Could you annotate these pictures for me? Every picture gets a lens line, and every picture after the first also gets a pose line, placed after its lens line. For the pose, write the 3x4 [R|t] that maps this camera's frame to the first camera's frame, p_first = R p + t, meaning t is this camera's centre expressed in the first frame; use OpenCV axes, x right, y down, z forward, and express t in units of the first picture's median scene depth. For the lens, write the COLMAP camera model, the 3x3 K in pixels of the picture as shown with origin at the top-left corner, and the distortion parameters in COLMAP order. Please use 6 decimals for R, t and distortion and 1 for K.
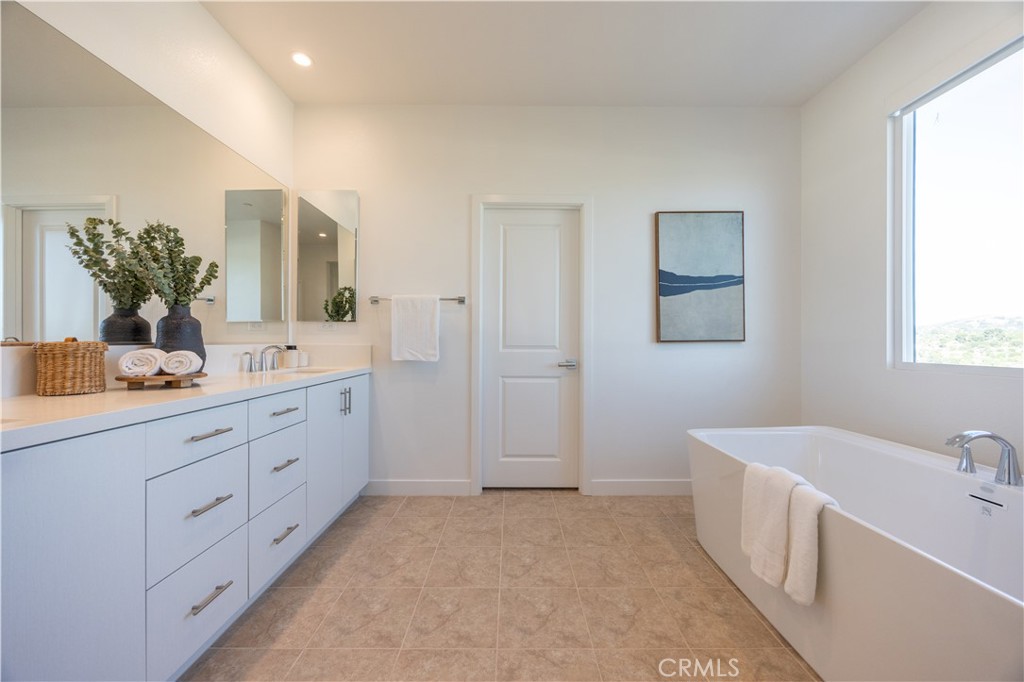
lens RADIAL K [[390.2, 0, 512.2], [0, 390.2, 342.9], [0, 0, 1]] dist [-0.000304, -0.000417]
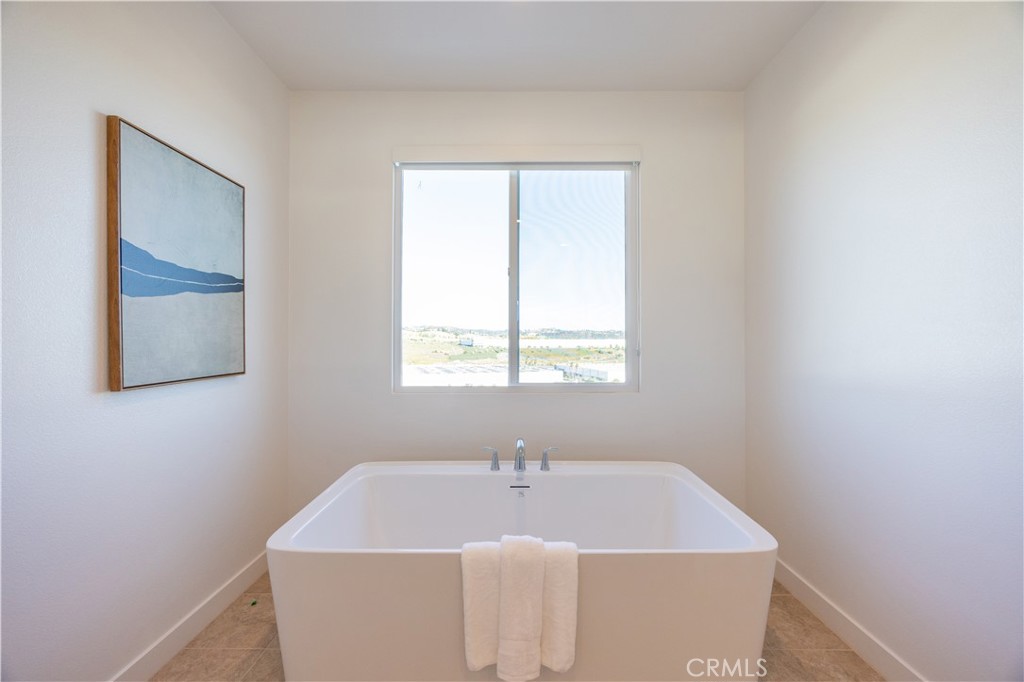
lens RADIAL K [[390.2, 0, 508.6], [0, 390.2, 339.7], [0, 0, 1]] dist [-0.000304, -0.000417]
pose [[0.004460, 0.005377, 0.999976, -0.112686], [0.001160, 0.999985, -0.005382, -0.068714], [-0.999989, 0.001184, 0.004454, 0.593246]]
